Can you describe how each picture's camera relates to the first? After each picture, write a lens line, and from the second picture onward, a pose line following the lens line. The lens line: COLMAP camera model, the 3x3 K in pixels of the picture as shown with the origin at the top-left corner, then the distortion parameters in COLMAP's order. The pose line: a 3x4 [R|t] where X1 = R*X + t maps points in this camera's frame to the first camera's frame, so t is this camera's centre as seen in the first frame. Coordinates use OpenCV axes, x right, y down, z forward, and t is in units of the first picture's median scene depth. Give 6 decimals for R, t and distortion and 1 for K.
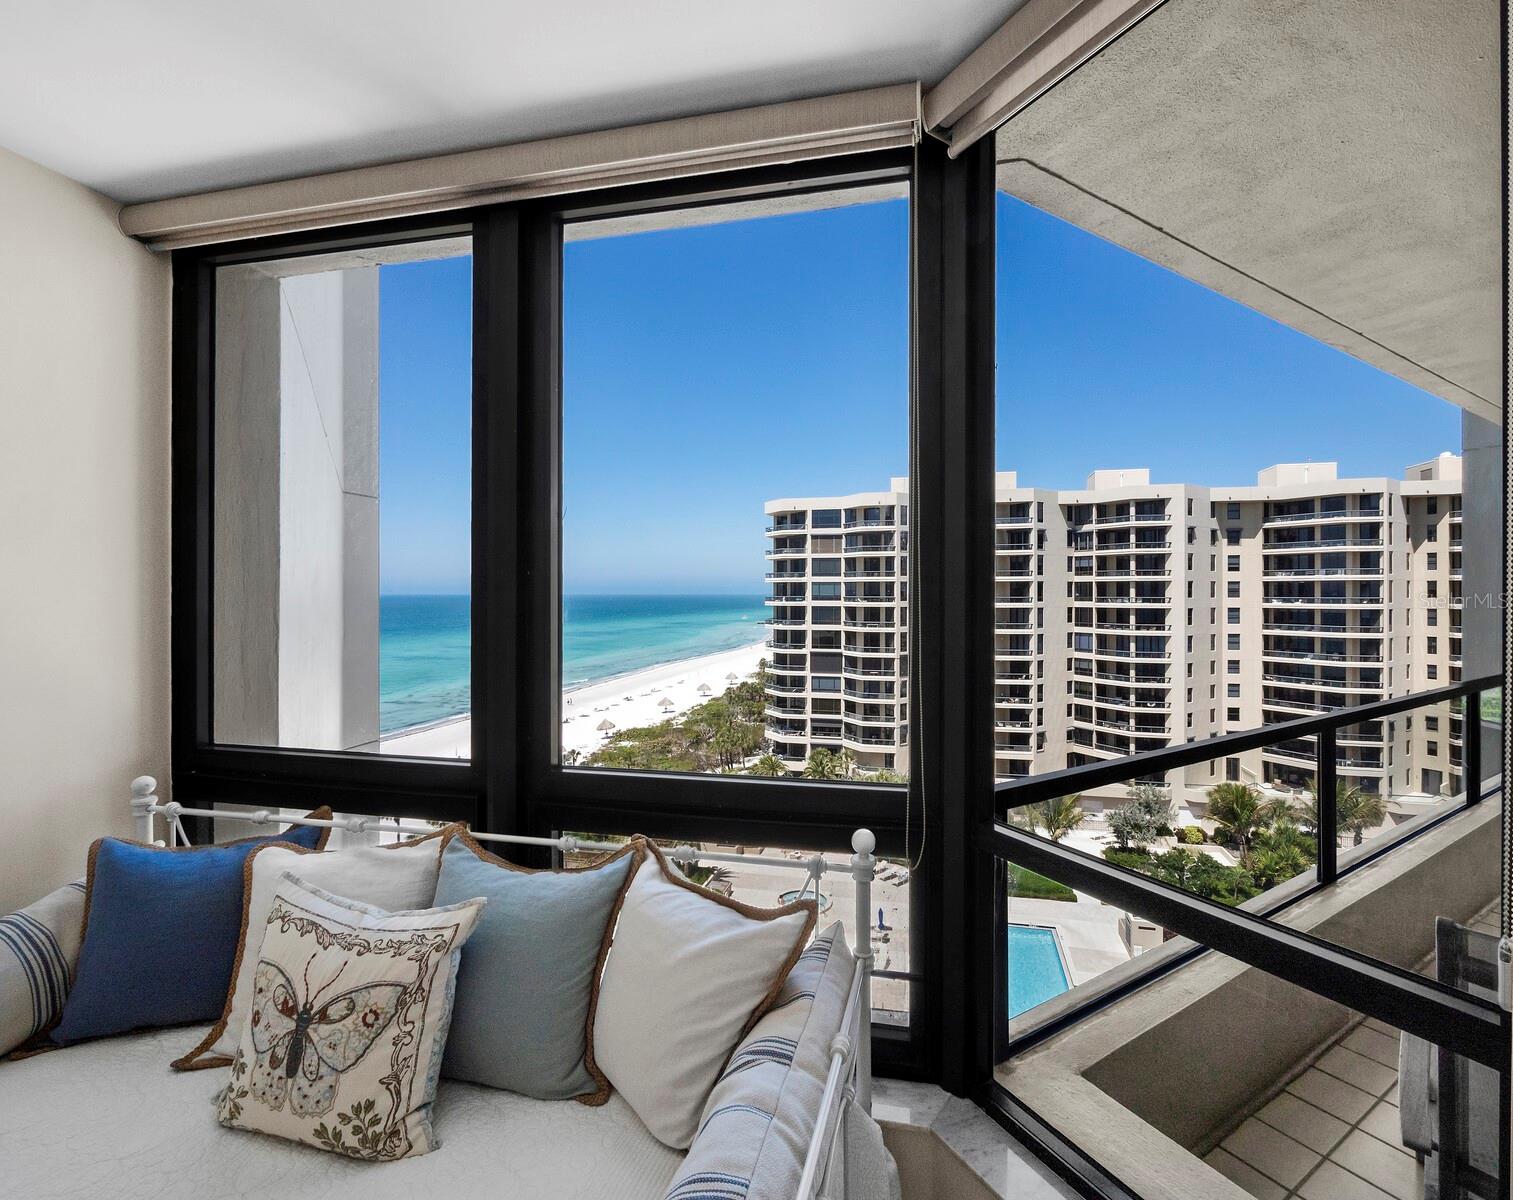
lens RADIAL K [[644.8, 0, 756.5], [0, 644.8, 600.0], [0, 0, 1]] dist [-0.000413, -0.000141]
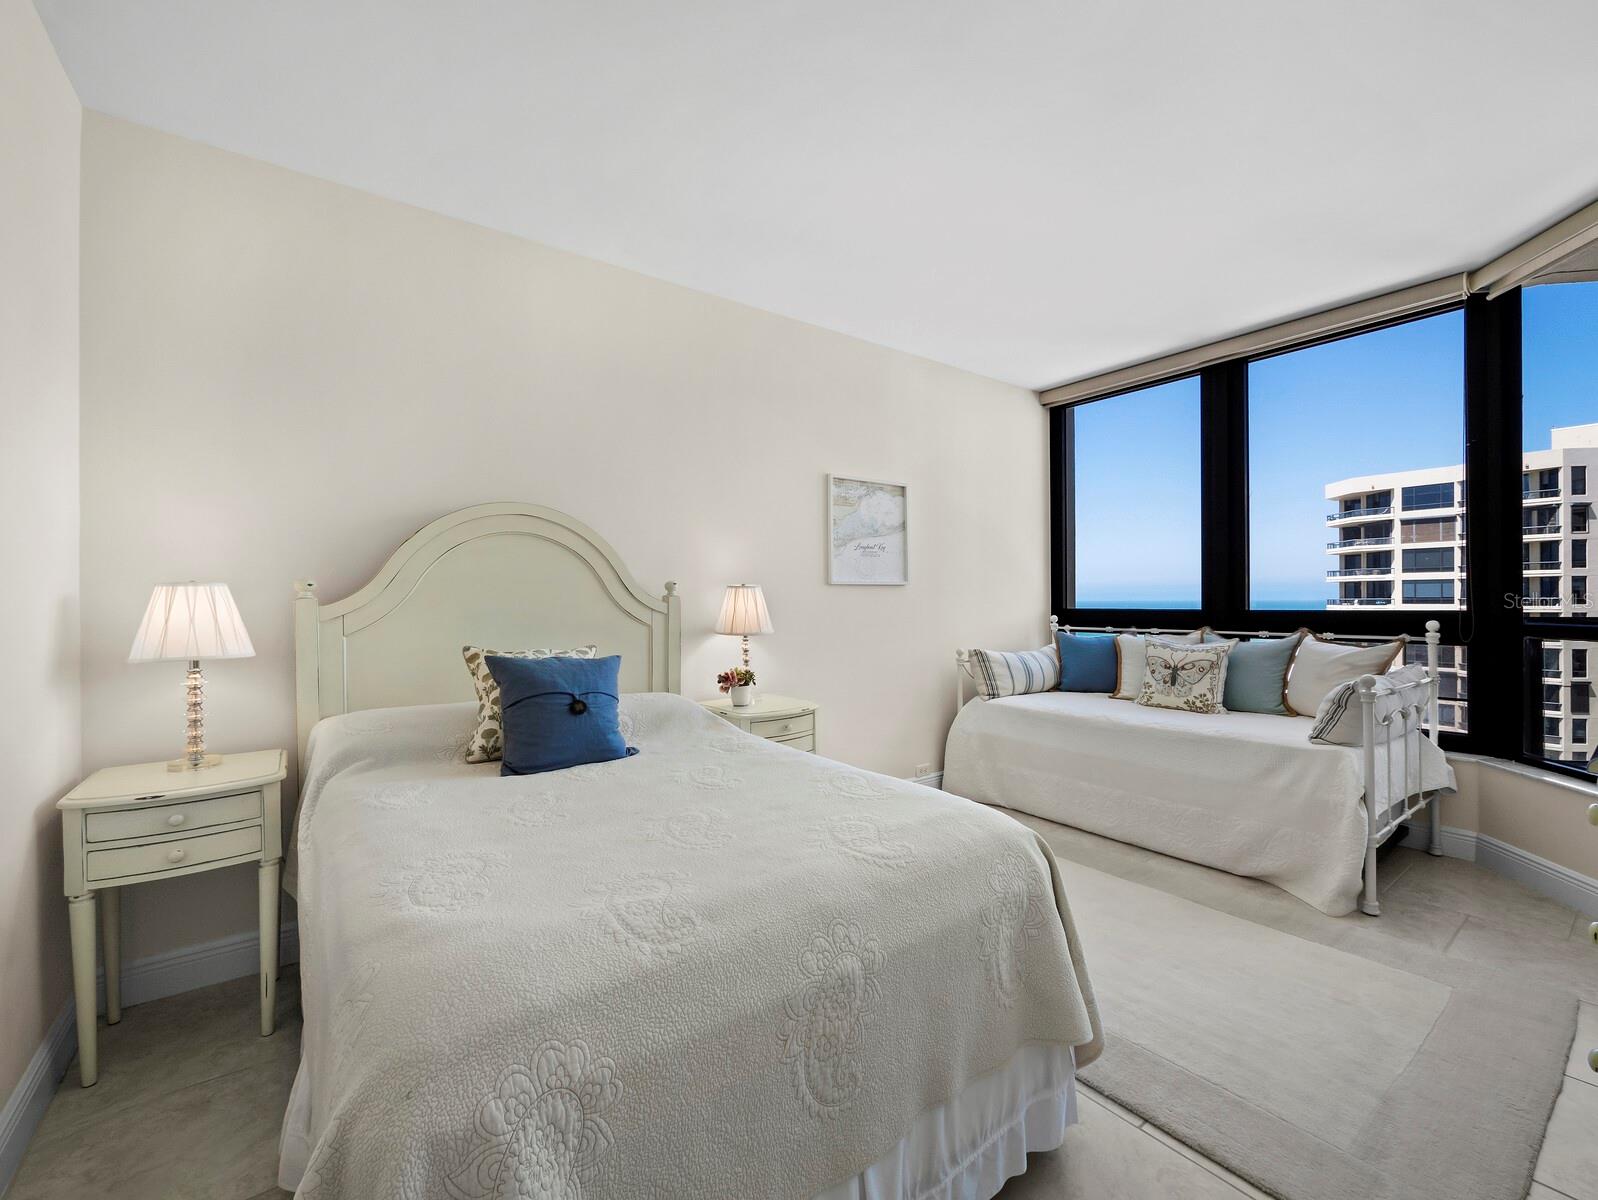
lens RADIAL K [[669.3, 0, 801.1], [0, 669.3, 613.2], [0, 0, 1]] dist [-0.002174, -0.000562]
pose [[0.797500, -0.004117, -0.603305, -0.163389], [0.002672, 0.999991, -0.003292, 0.303365], [0.603313, 0.001013, 0.797504, -1.944681]]
